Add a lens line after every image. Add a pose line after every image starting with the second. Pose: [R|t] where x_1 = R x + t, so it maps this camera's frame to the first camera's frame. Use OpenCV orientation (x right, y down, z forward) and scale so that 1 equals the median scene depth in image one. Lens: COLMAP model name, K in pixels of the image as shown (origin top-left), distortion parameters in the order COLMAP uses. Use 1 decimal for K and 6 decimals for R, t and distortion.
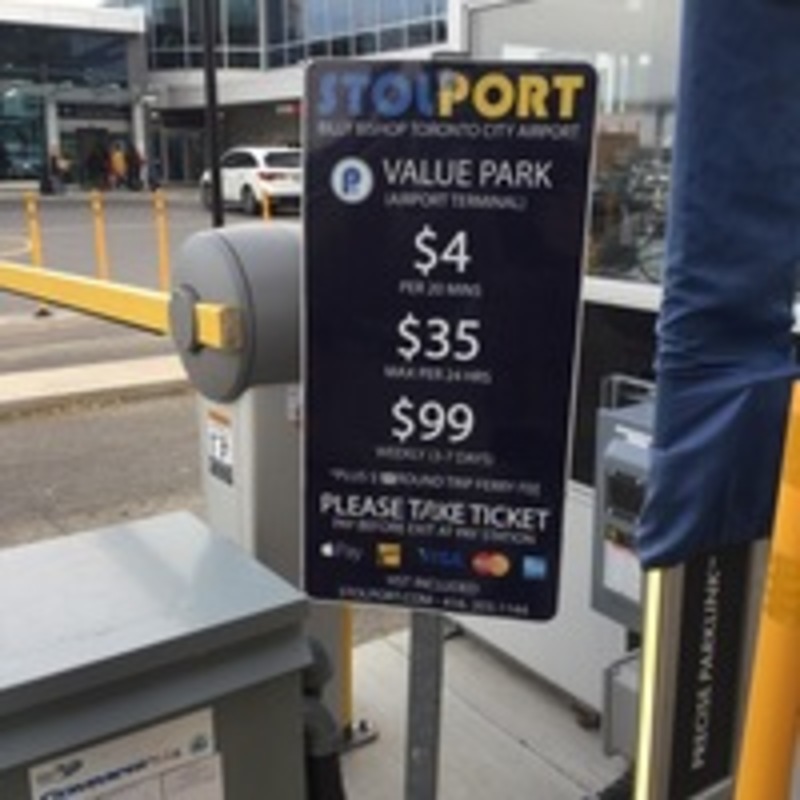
lens RADIAL K [[963.6, 0, 399.8], [0, 963.6, 403.1], [0, 0, 1]] dist [0.046747, 0.000000]
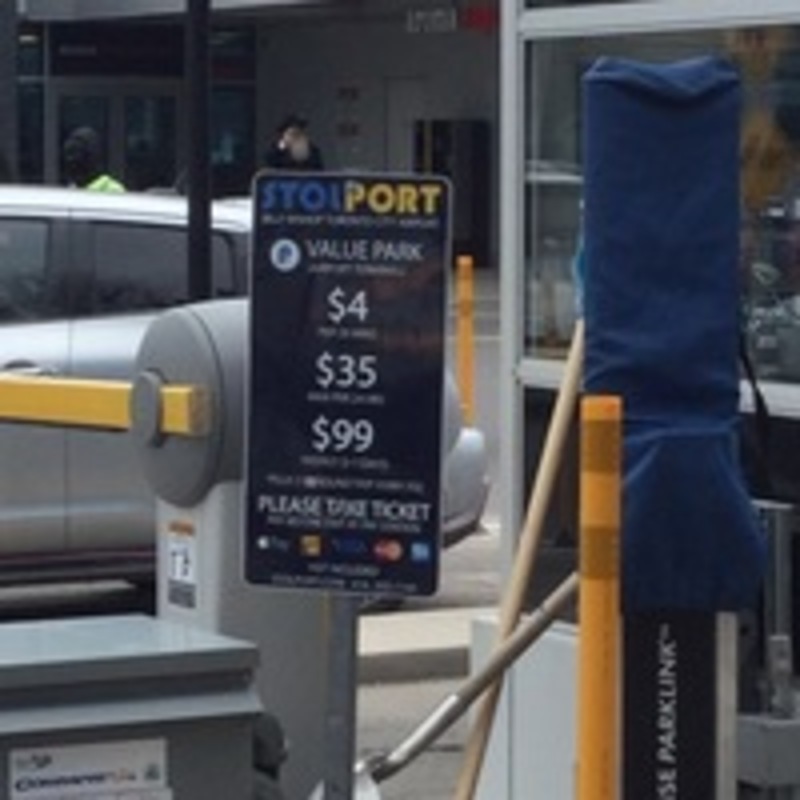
lens RADIAL K [[3971.8, 0, 400.4], [0, 3971.8, 399.4], [0, 0, 1]] dist [-0.539992, 0.000000]
pose [[0.990923, 0.011432, -0.133945, 0.805515], [-0.035267, 0.983587, -0.176954, 0.892357], [0.129724, 0.180072, 0.975062, -4.111289]]
